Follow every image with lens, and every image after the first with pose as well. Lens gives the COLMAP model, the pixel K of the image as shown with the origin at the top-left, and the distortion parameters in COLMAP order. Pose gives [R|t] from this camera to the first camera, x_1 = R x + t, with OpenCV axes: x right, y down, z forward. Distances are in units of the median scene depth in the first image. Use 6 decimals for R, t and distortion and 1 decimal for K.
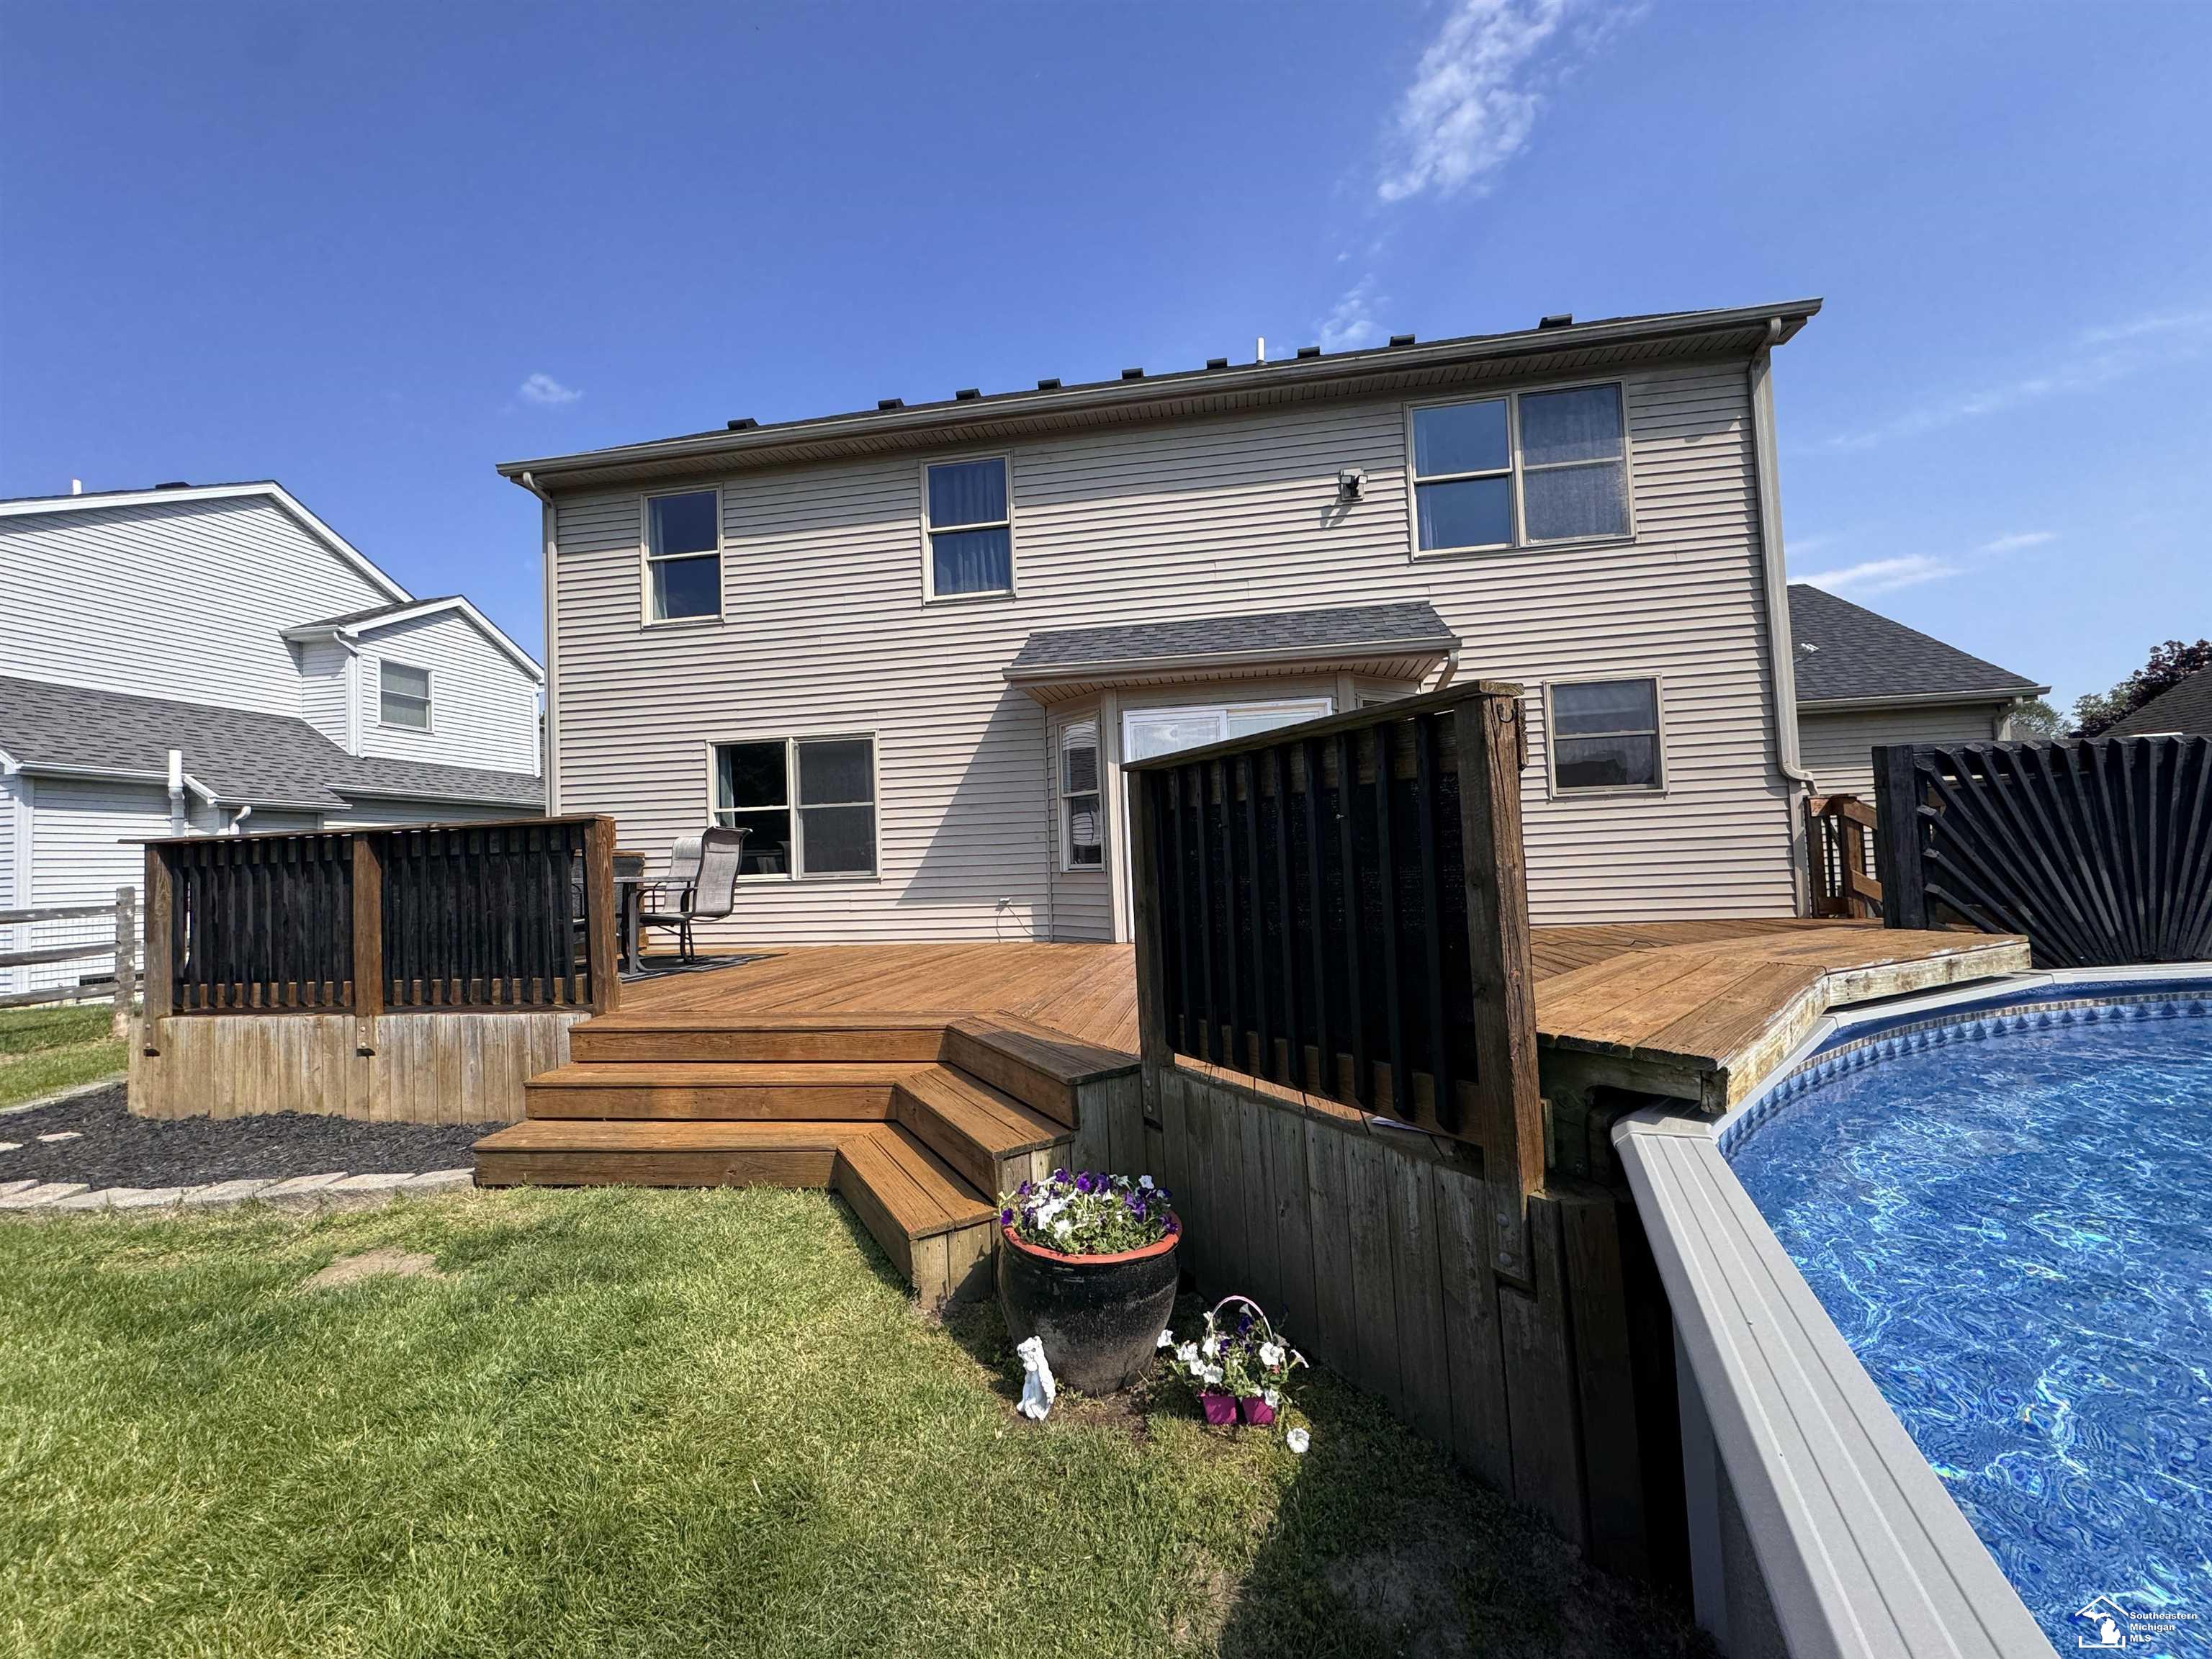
lens RADIAL K [[873.9, 0, 1113.7], [0, 873.9, 835.8], [0, 0, 1]] dist [-0.004589, -0.000076]
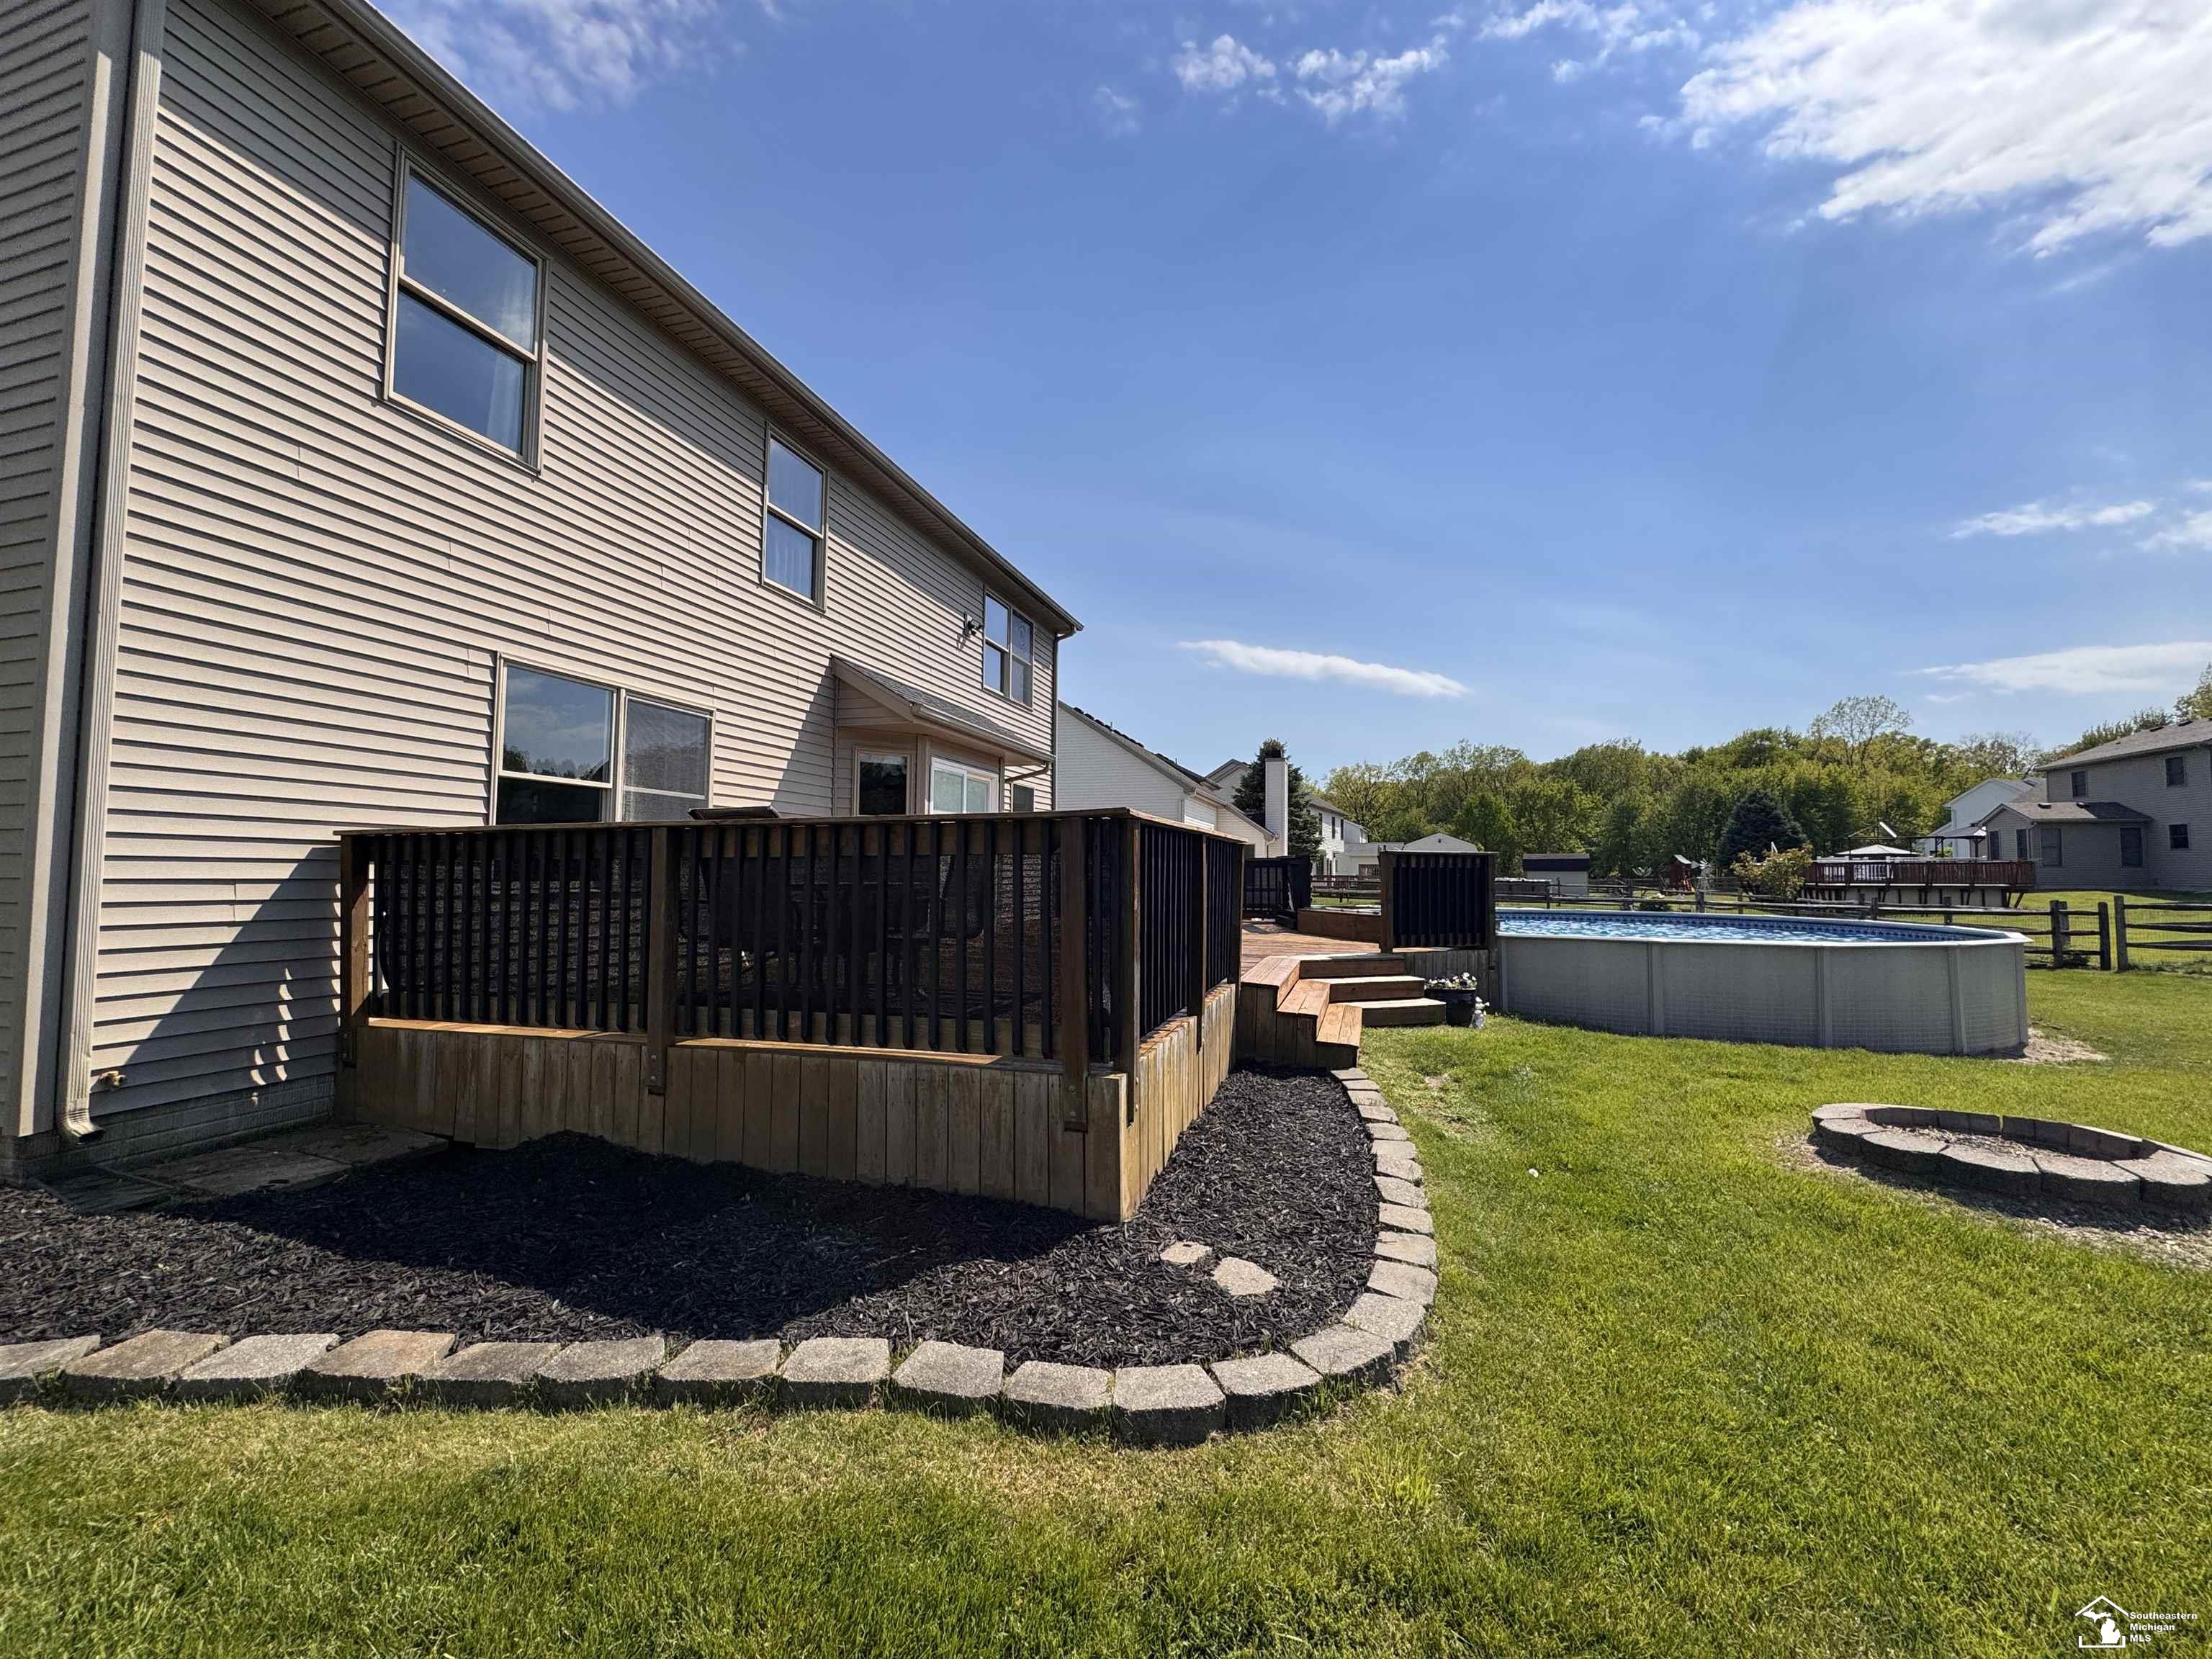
lens RADIAL K [[879.4, 0, 1103.6], [0, 879.4, 814.1], [0, 0, 1]] dist [-0.001956, 0.000359]
pose [[0.136704, 0.106118, 0.984912, -1.016705], [-0.035950, 0.994122, -0.102120, 0.047280], [-0.989959, -0.021447, 0.139715, 0.519566]]
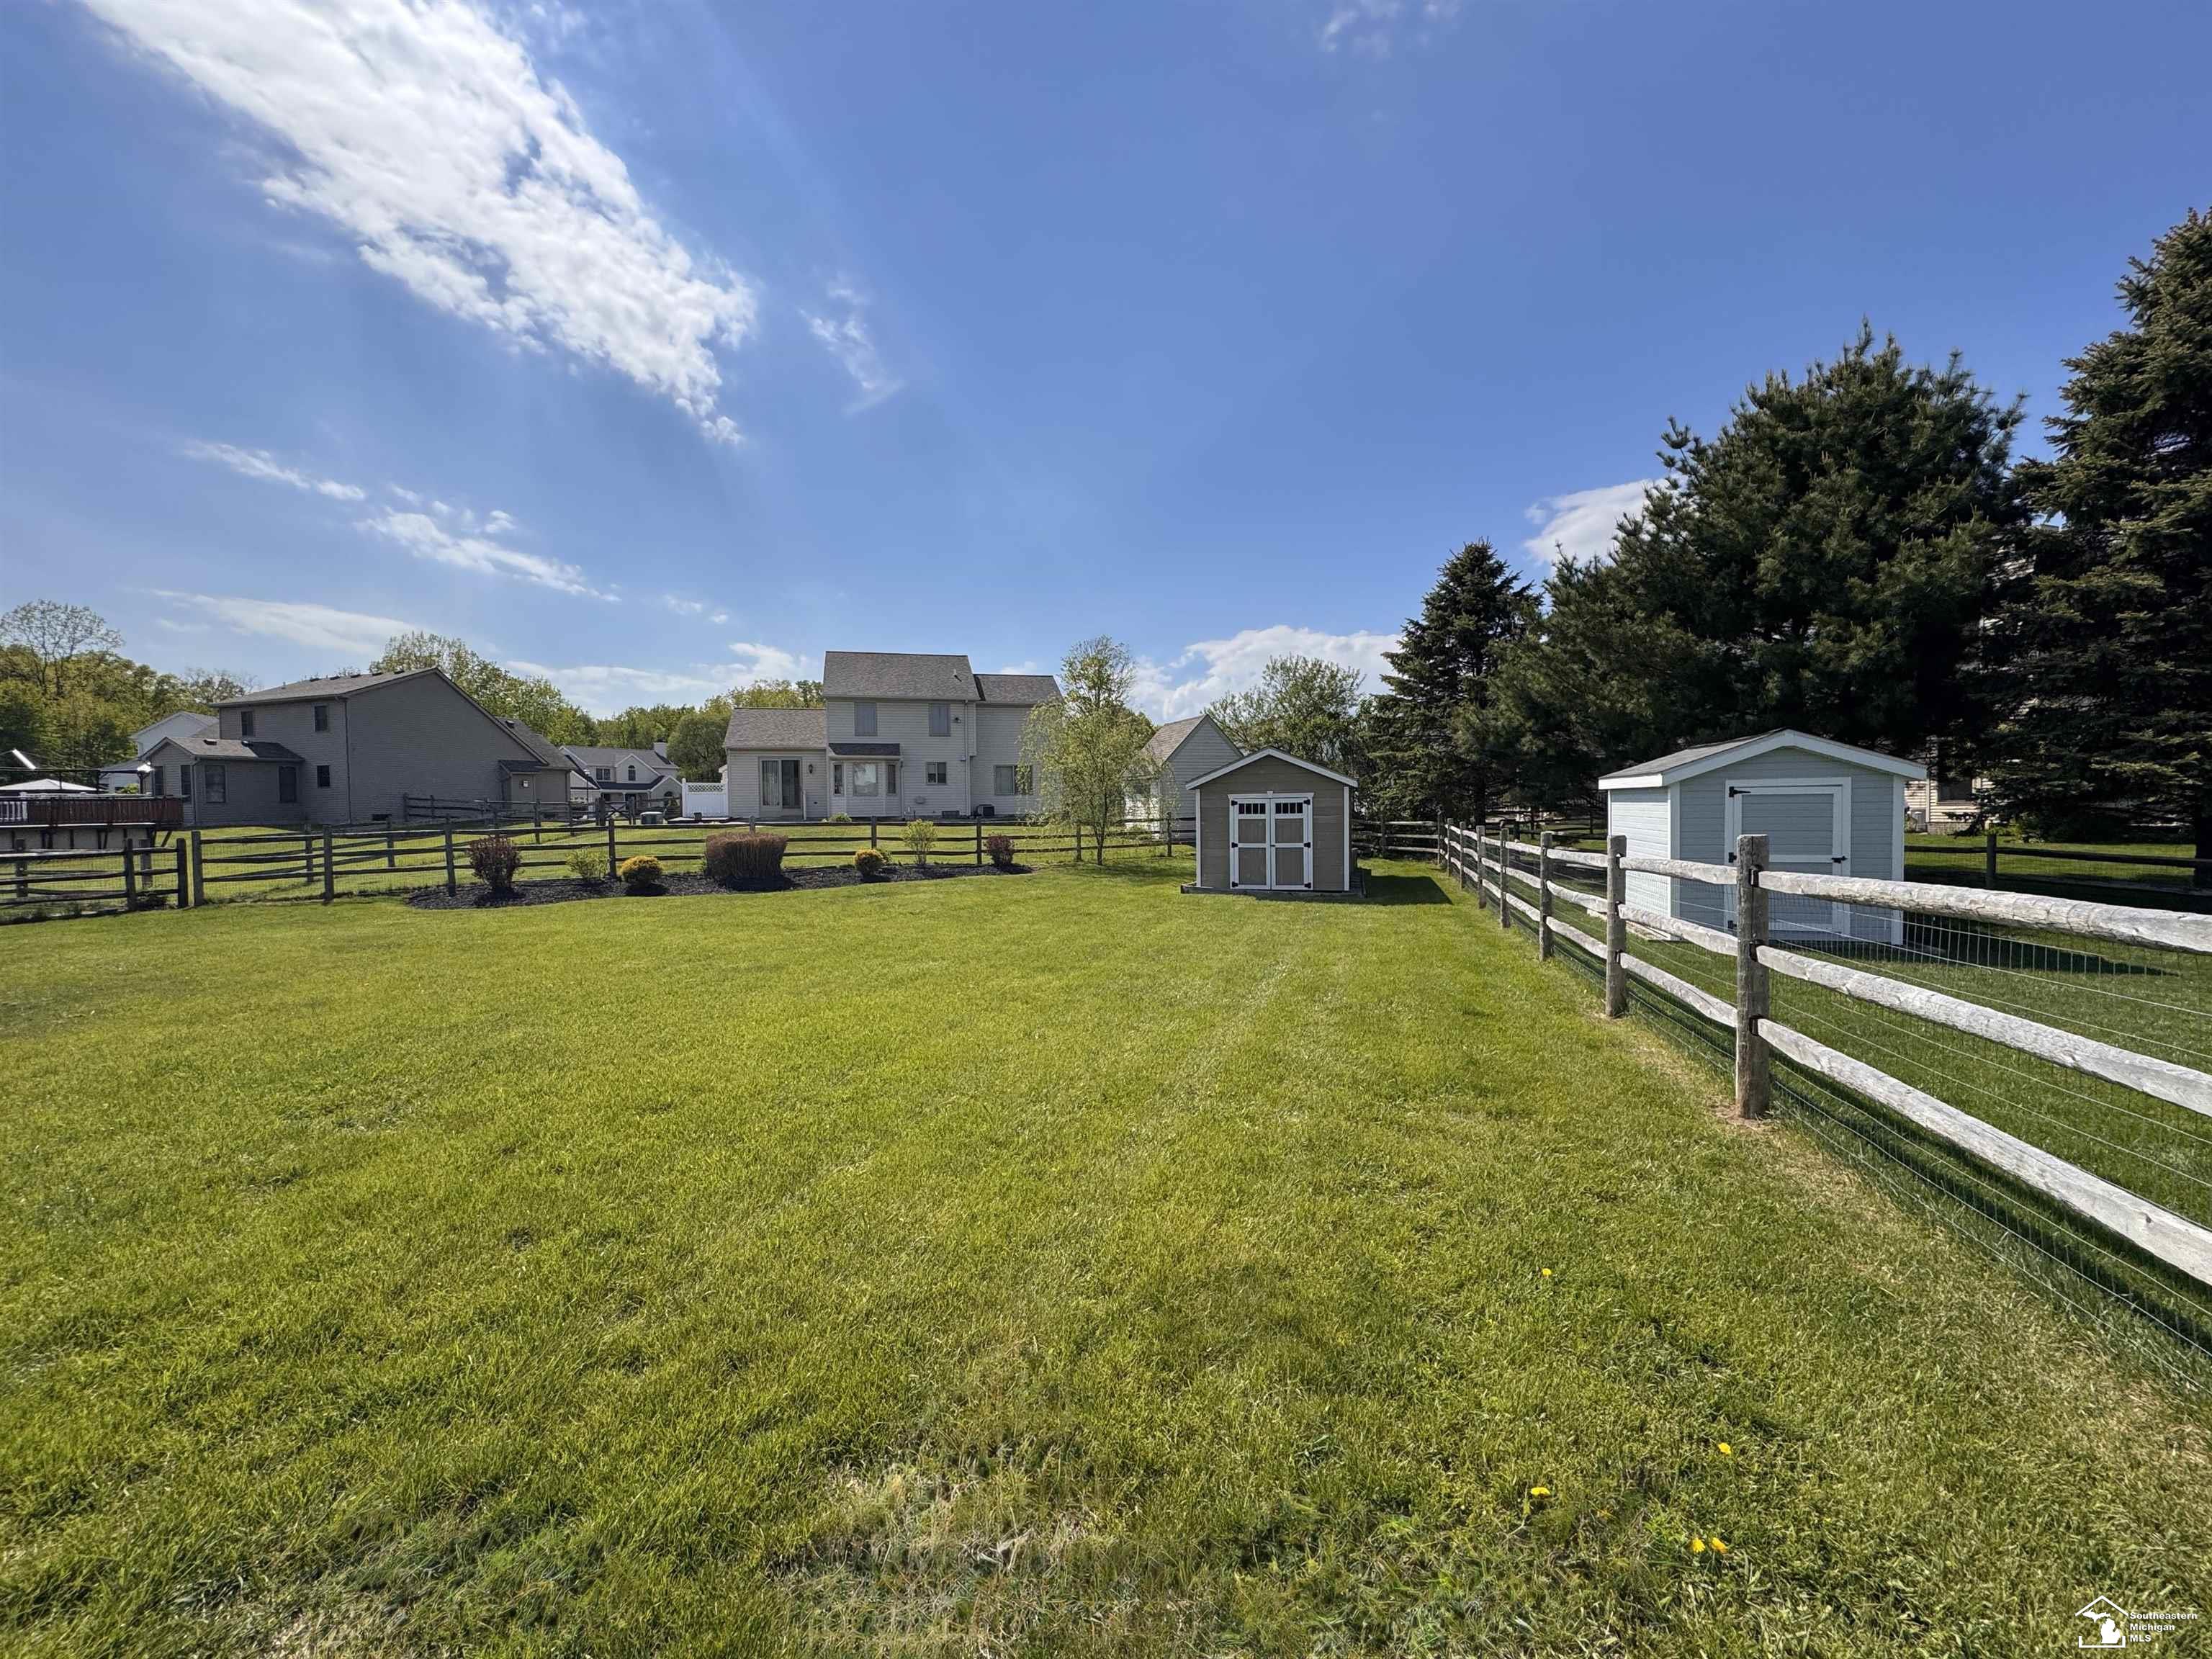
lens RADIAL K [[873.9, 0, 1113.7], [0, 873.9, 835.8], [0, 0, 1]] dist [-0.004589, -0.000076]
pose [[-0.990251, 0.047821, 0.130825, -0.999752], [0.048904, 0.998791, 0.005076, 0.046118], [-0.130424, 0.011424, -0.991392, 0.161552]]
